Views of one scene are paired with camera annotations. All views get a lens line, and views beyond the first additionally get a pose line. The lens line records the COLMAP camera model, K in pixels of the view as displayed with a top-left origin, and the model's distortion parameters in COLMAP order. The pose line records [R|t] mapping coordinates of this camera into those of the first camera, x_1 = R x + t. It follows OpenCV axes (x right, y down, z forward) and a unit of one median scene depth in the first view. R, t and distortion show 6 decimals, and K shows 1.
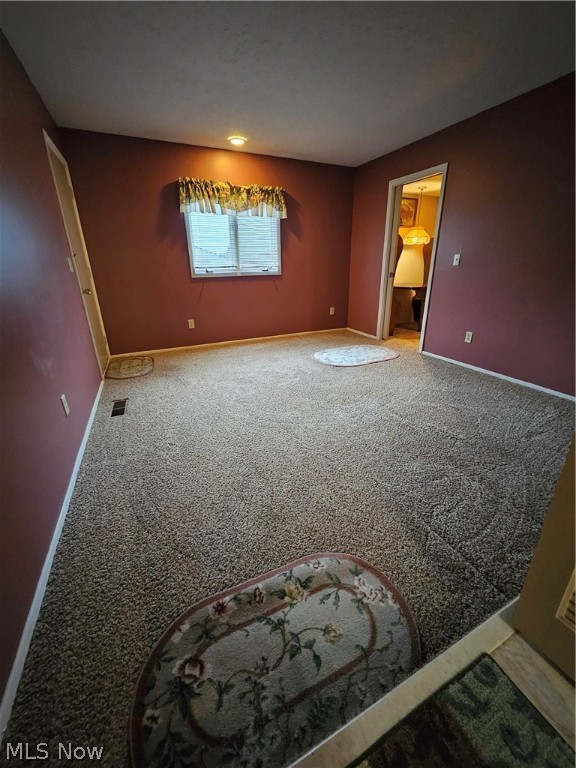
lens RADIAL K [[301.4, 0, 287.3], [0, 301.4, 382.6], [0, 0, 1]] dist [0.002431, -0.001771]
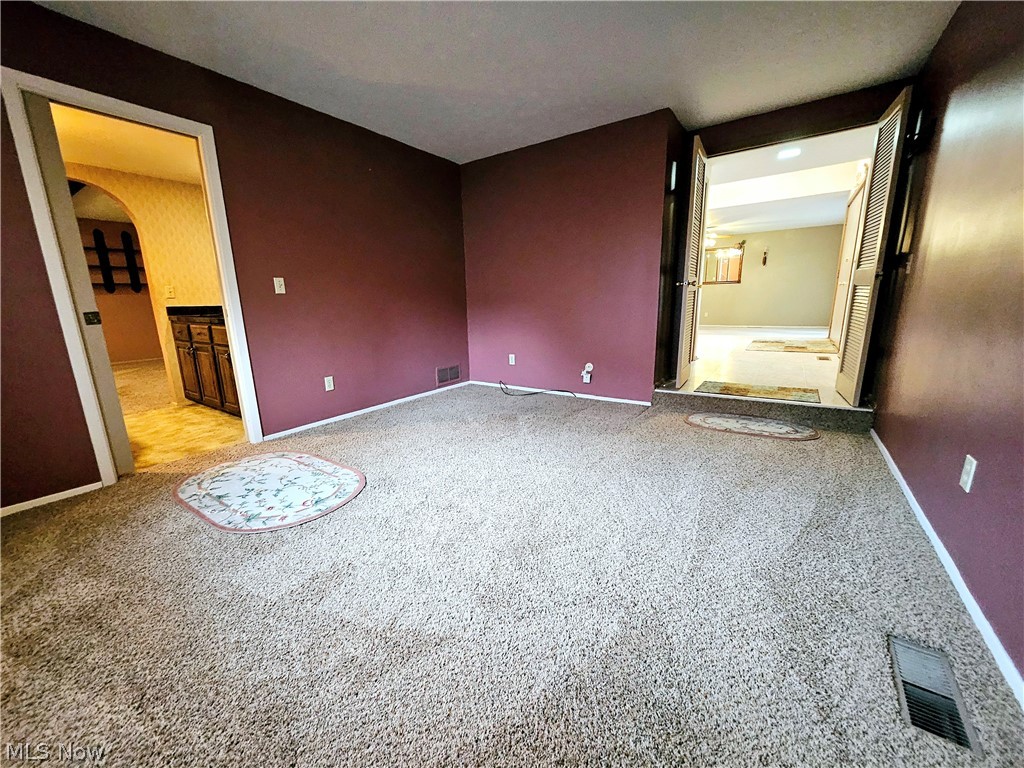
lens RADIAL K [[401.9, 0, 507.3], [0, 401.9, 384.7], [0, 0, 1]] dist [0.002431, -0.001771]
pose [[-0.509900, -0.155472, 0.846068, -0.445283], [0.348966, 0.861586, 0.368635, -0.331040], [-0.786272, 0.483216, -0.385069, 0.938731]]
